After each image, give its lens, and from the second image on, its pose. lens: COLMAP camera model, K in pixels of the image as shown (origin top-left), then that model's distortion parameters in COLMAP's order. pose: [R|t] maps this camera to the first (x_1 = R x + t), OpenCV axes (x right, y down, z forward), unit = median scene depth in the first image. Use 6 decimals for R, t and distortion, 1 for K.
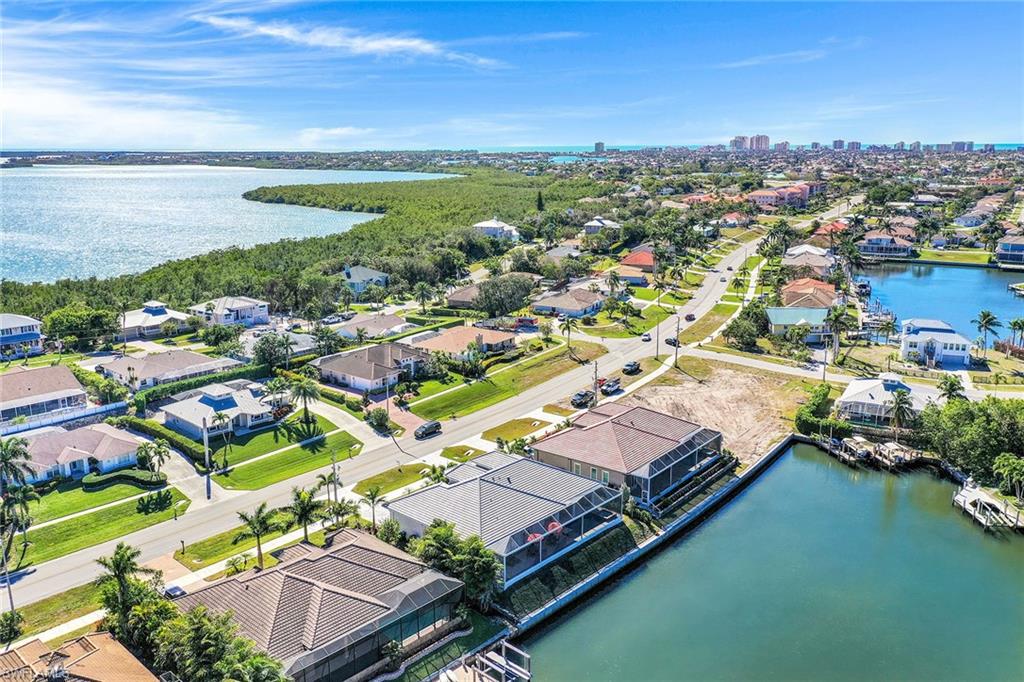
lens RADIAL K [[812.6, 0, 512.0], [0, 812.6, 341.0], [0, 0, 1]] dist [-0.009893, -0.007177]
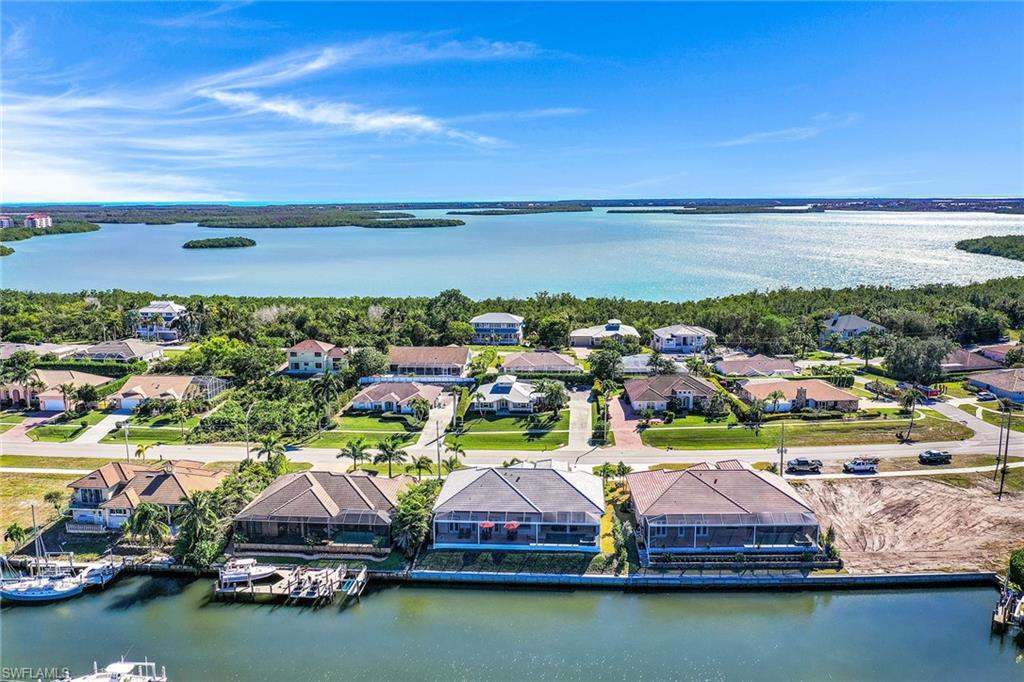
lens RADIAL K [[826.4, 0, 519.3], [0, 826.4, 340.2], [0, 0, 1]] dist [-0.009542, -0.003573]
pose [[0.618403, 0.130560, -0.774940, 0.843332], [-0.176405, 0.984000, 0.025010, -0.048993], [0.765806, 0.121237, 0.631540, 0.231475]]
